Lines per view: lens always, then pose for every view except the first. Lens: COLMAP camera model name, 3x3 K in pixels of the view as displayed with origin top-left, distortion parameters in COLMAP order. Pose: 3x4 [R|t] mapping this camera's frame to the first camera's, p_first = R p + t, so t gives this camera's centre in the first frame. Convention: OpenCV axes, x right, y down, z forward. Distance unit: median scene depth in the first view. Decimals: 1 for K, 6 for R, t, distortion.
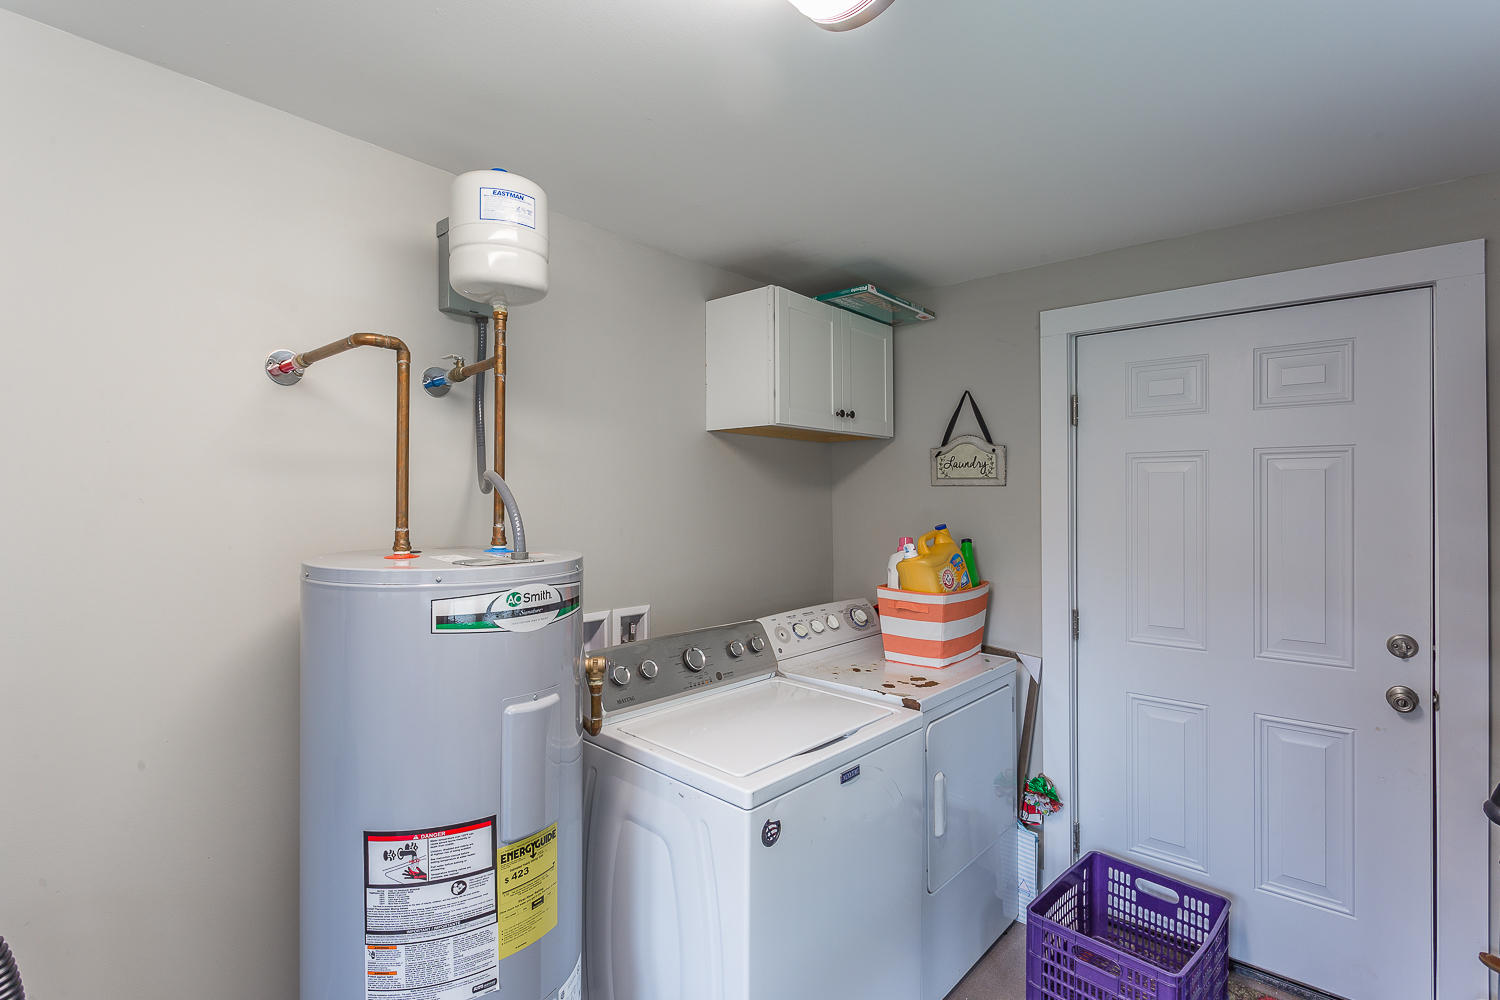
lens RADIAL K [[713.4, 0, 750.0], [0, 713.4, 500.0], [0, 0, 1]] dist [0.001843, 0.000290]
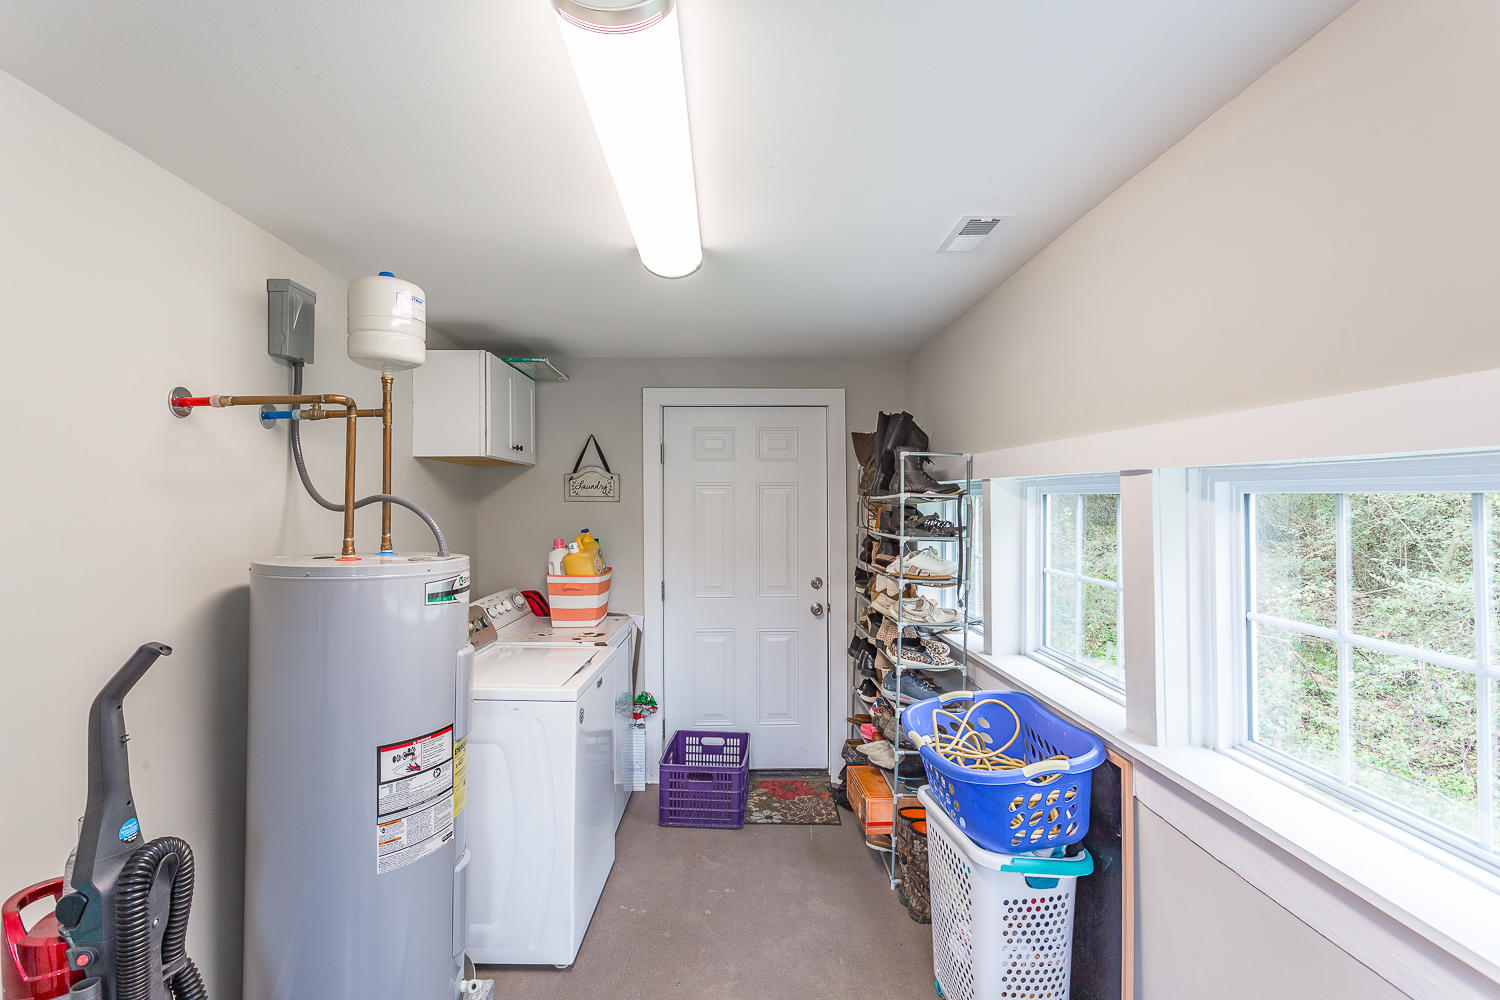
lens RADIAL K [[707.0, 0, 752.4], [0, 707.0, 495.4], [0, 0, 1]] dist [-0.001187, 0.000260]
pose [[0.733931, 0.007737, 0.679180, -0.501245], [0.004197, 0.999864, -0.015925, -0.010120], [-0.679211, 0.014538, 0.733799, -0.300834]]
